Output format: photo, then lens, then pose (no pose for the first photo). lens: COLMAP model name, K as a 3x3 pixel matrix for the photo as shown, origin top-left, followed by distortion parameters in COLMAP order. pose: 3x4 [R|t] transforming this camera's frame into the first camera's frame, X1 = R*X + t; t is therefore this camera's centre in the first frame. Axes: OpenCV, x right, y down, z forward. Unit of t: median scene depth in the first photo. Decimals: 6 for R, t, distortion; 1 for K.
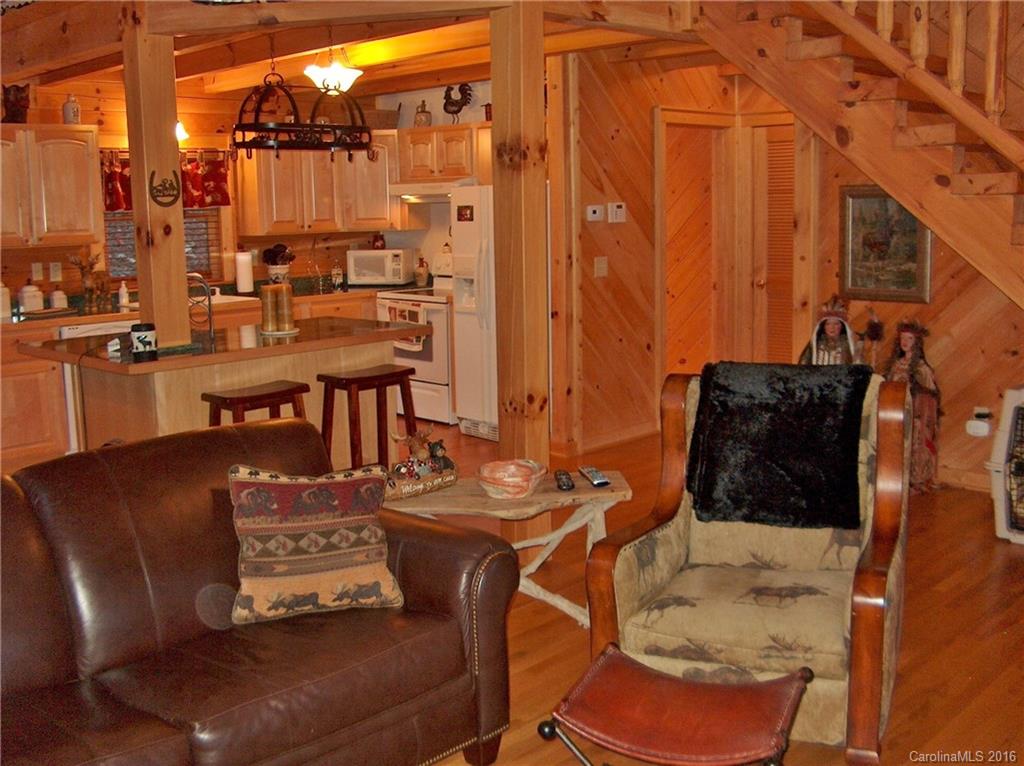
lens RADIAL K [[1102.3, 0, 512.0], [0, 1102.3, 383.0], [0, 0, 1]] dist [-0.126936, 0.046791]
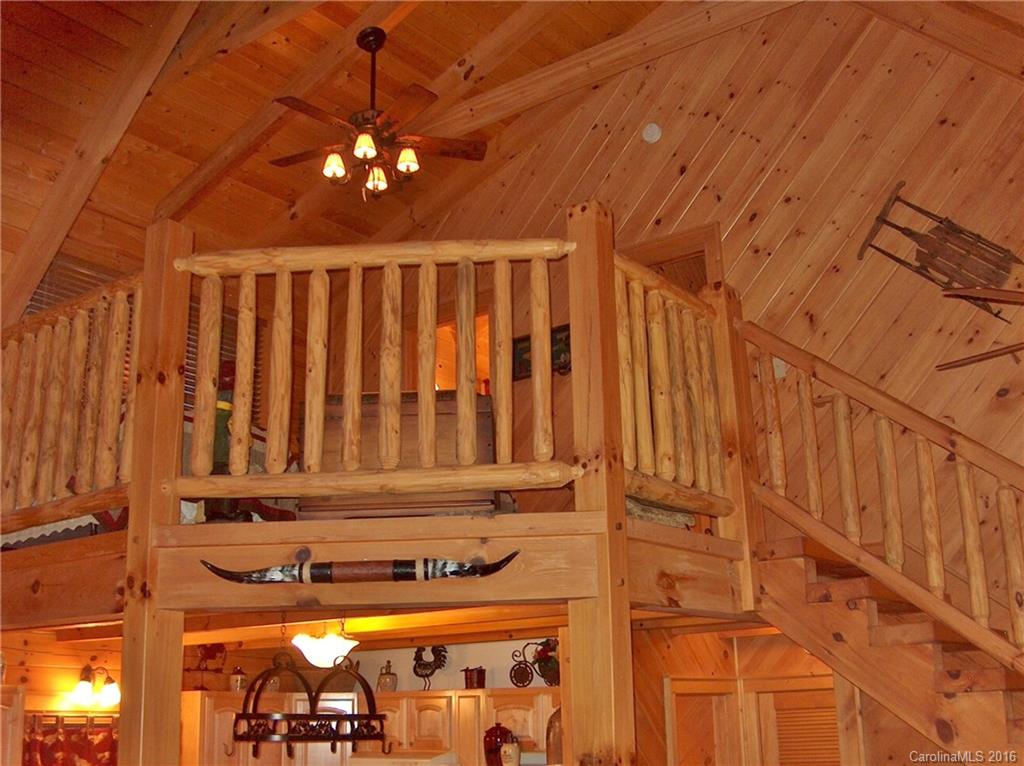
lens RADIAL K [[1164.8, 0, 512.0], [0, 1164.8, 383.0], [0, 0, 1]] dist [-0.118030, 0.033474]
pose [[0.992492, 0.035340, 0.117093, -0.106386], [0.019416, 0.899686, -0.436105, -0.052171], [-0.120758, 0.435104, 0.892245, 0.048280]]
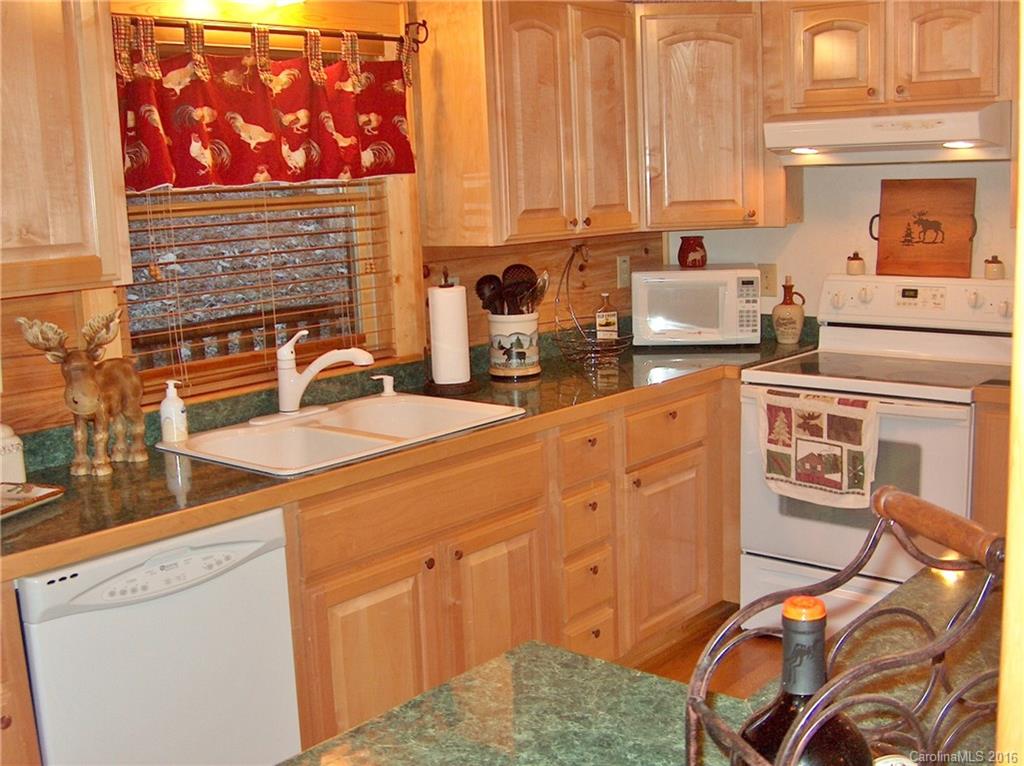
lens RADIAL K [[1164.8, 0, 512.0], [0, 1164.8, 383.0], [0, 0, 1]] dist [-0.118030, 0.033474]
pose [[0.998174, -0.028695, 0.053152, -0.254197], [0.028328, 0.999569, 0.007642, -0.089245], [-0.053348, -0.006122, 0.998557, 0.580845]]
